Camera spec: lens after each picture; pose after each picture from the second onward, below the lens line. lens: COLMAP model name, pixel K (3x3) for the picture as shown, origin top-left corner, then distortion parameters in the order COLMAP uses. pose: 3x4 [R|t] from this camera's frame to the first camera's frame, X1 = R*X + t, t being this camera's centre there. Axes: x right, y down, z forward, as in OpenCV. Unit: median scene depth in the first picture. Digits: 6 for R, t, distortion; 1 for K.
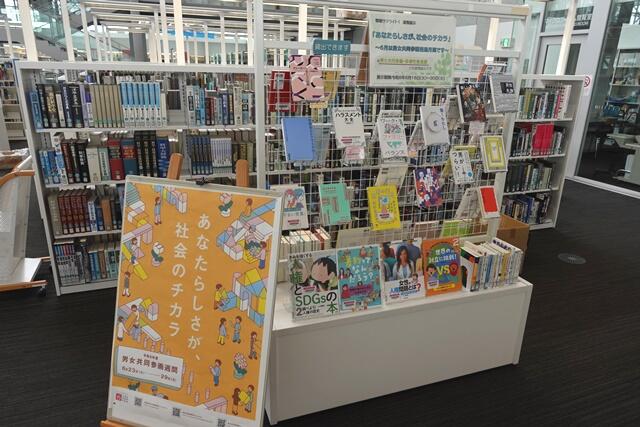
lens RADIAL K [[443.1, 0, 320.0], [0, 443.1, 213.5], [0, 0, 1]] dist [0.005508, -0.000560]
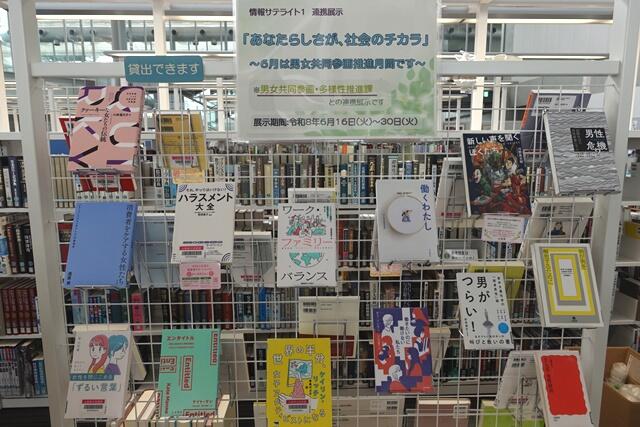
lens RADIAL K [[443.1, 0, 320.0], [0, 443.1, 213.5], [0, 0, 1]] dist [0.005508, -0.000560]
pose [[0.946261, 0.020575, -0.322748, 0.313137], [-0.073423, 0.985582, -0.152438, -0.123623], [0.314958, 0.167943, 0.934129, 0.515449]]
